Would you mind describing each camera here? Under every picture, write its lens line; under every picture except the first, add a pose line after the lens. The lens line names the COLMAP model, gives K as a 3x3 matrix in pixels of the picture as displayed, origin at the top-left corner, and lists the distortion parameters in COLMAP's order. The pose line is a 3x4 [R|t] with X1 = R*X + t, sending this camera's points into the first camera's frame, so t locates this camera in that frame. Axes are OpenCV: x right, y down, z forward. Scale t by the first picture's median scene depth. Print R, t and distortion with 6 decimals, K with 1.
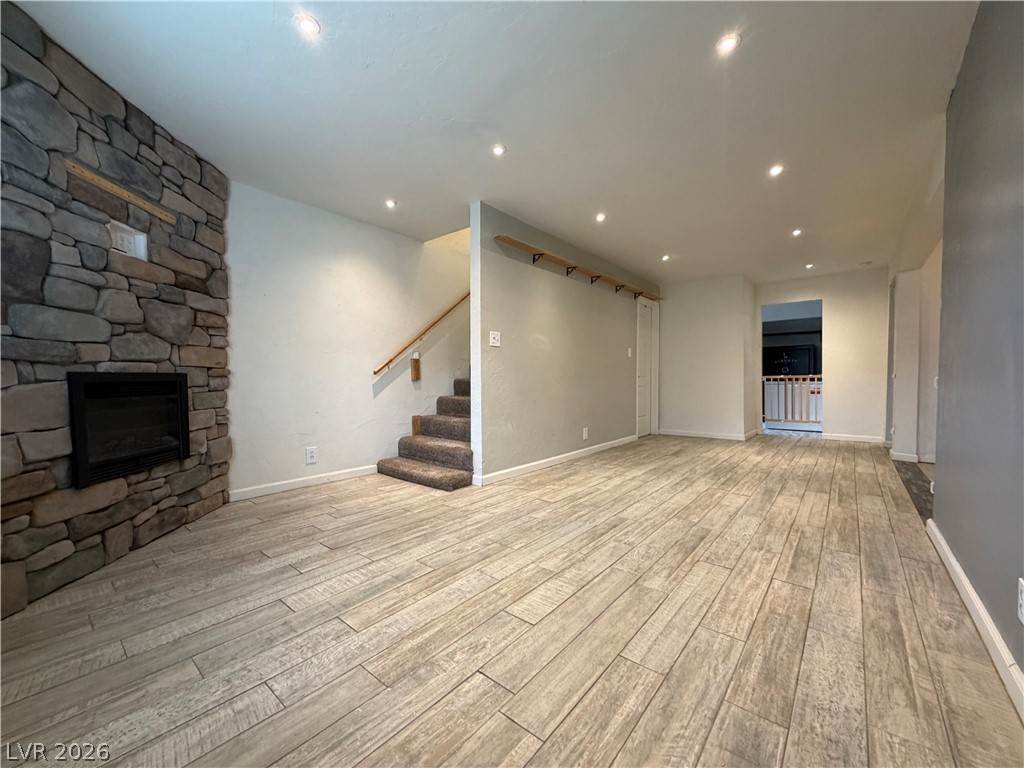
lens RADIAL K [[406.9, 0, 505.1], [0, 406.9, 385.3], [0, 0, 1]] dist [0.001320, 0.000142]
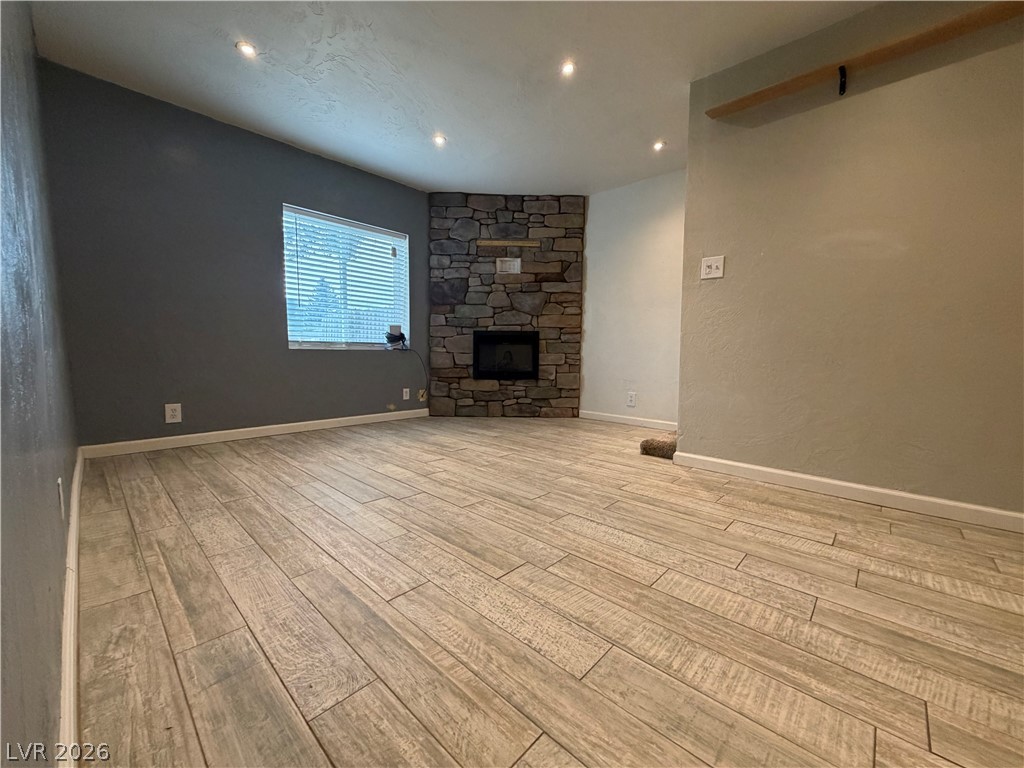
lens RADIAL K [[406.9, 0, 511.3], [0, 406.9, 385.4], [0, 0, 1]] dist [0.001320, 0.000142]
pose [[-0.049465, 0.089076, -0.994796, 1.100700], [-0.029268, 0.995458, 0.090590, 0.053215], [0.998347, 0.033597, -0.046633, 1.085111]]
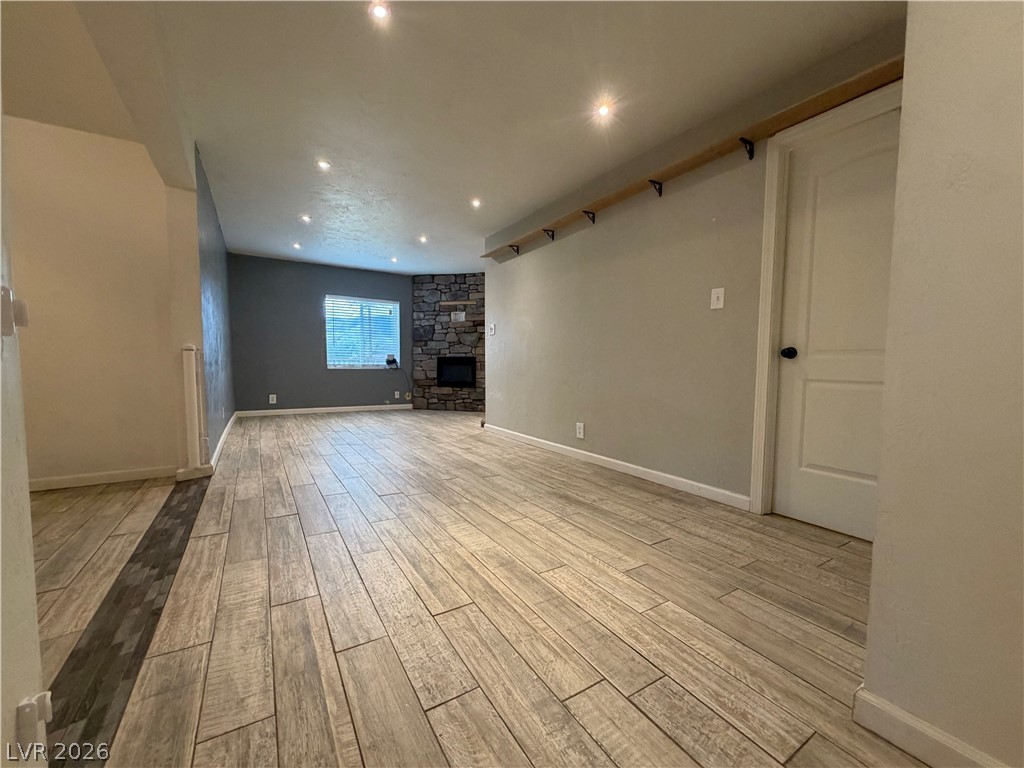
lens RADIAL K [[406.9, 0, 511.8], [0, 406.9, 386.2], [0, 0, 1]] dist [0.001320, 0.000142]
pose [[-0.302434, 0.055911, -0.951529, 2.007854], [-0.025160, 0.997462, 0.066607, -0.024146], [0.952838, 0.044085, -0.300260, 2.325175]]
